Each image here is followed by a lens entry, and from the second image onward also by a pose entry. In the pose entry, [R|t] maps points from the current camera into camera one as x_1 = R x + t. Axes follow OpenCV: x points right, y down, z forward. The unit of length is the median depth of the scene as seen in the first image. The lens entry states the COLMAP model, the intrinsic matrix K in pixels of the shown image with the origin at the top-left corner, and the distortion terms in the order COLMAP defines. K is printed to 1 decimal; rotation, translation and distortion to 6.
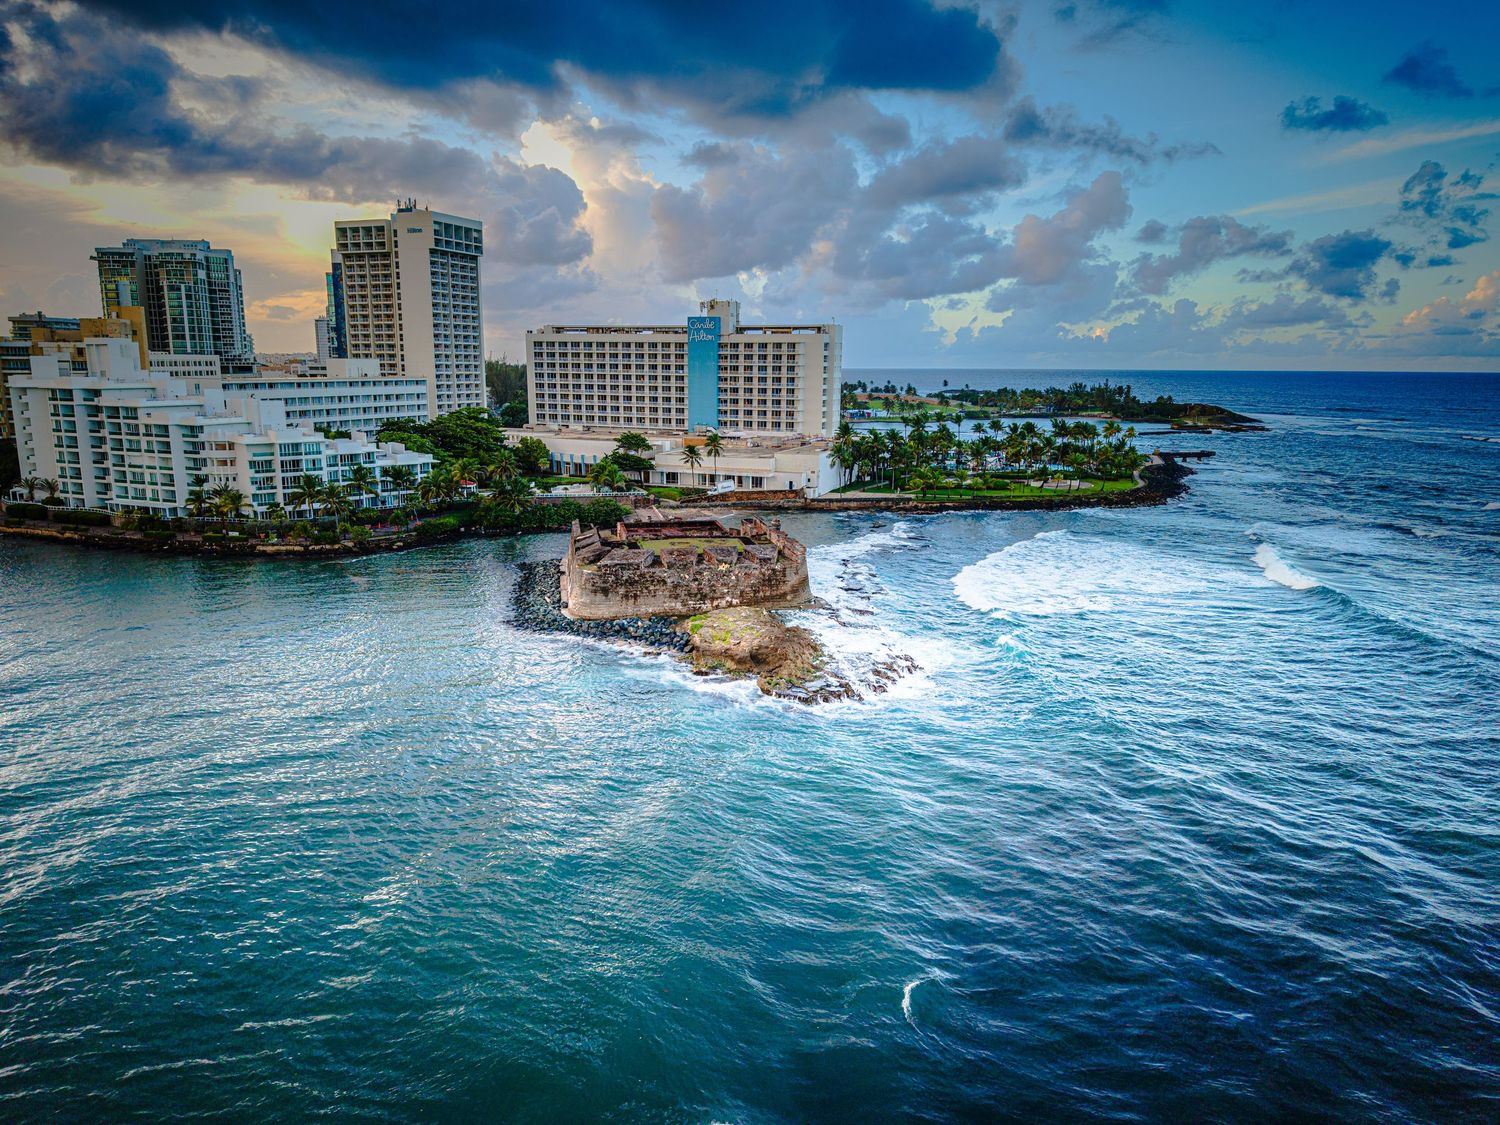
lens RADIAL K [[1015.6, 0, 750.0], [0, 1015.6, 562.5], [0, 0, 1]] dist [0.091258, -0.156702]
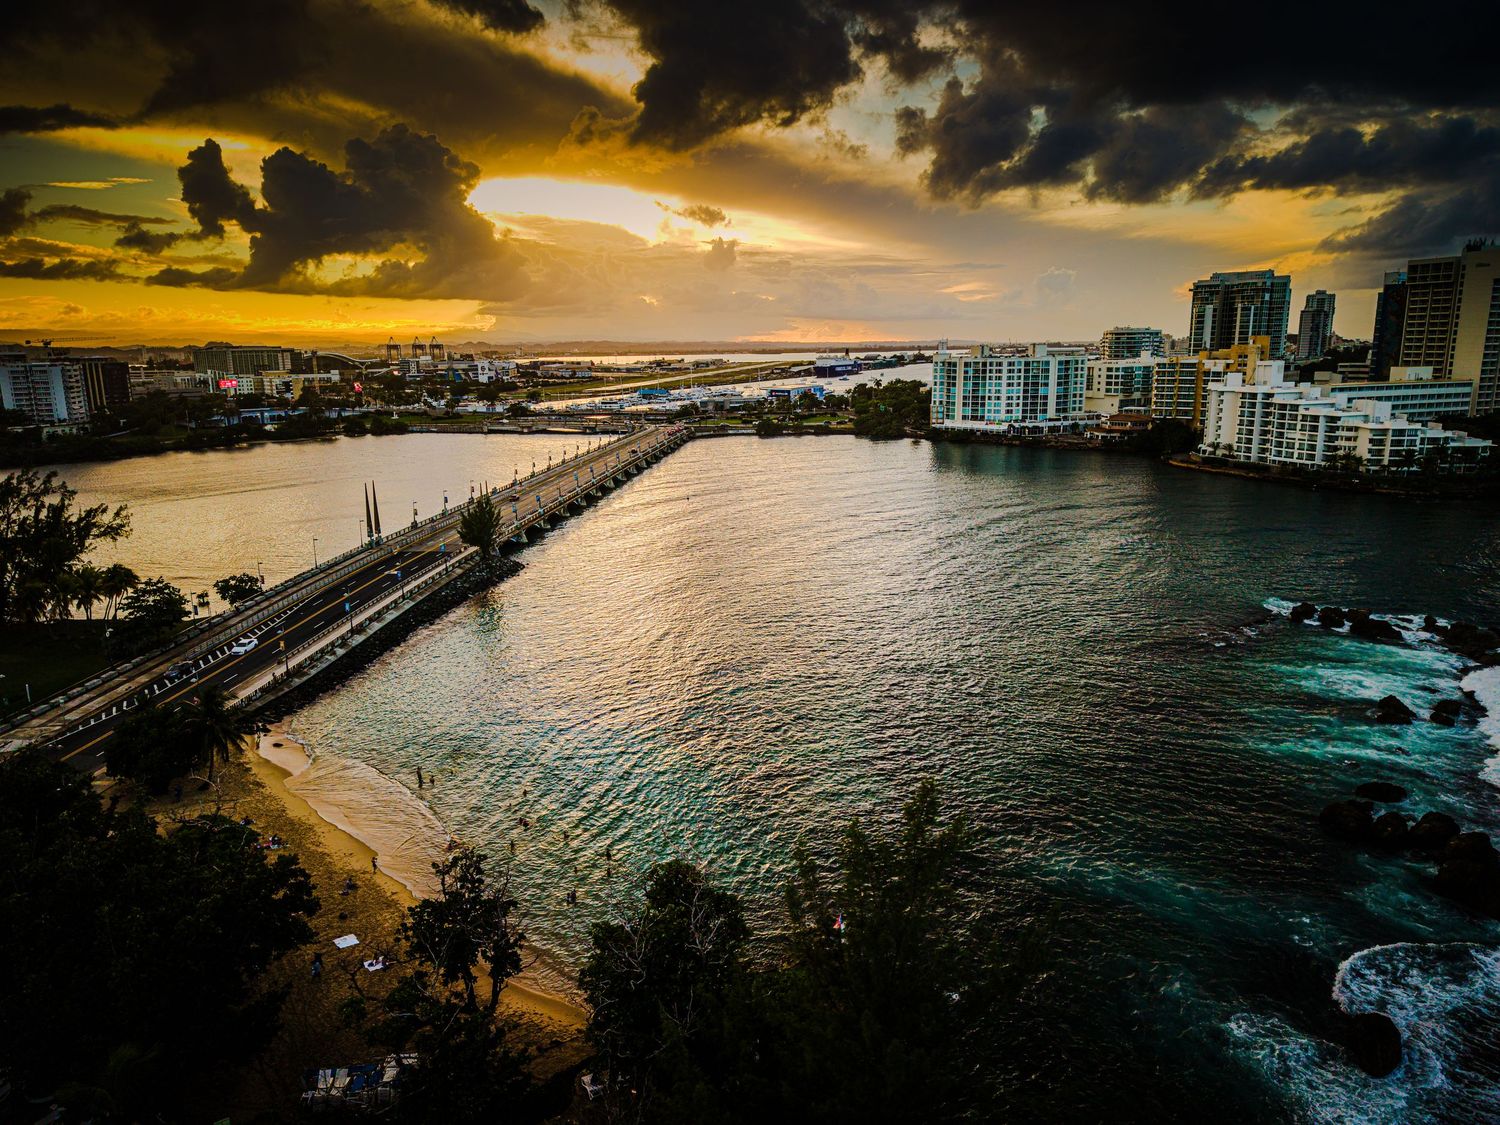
lens RADIAL K [[1014.5, 0, 750.0], [0, 1014.5, 562.5], [0, 0, 1]] dist [0.032408, -0.030368]
pose [[0.665828, 0.137947, -0.733242, 0.062073], [-0.124254, 0.989537, 0.073335, 0.075318], [0.735686, 0.042279, 0.676002, -0.620603]]
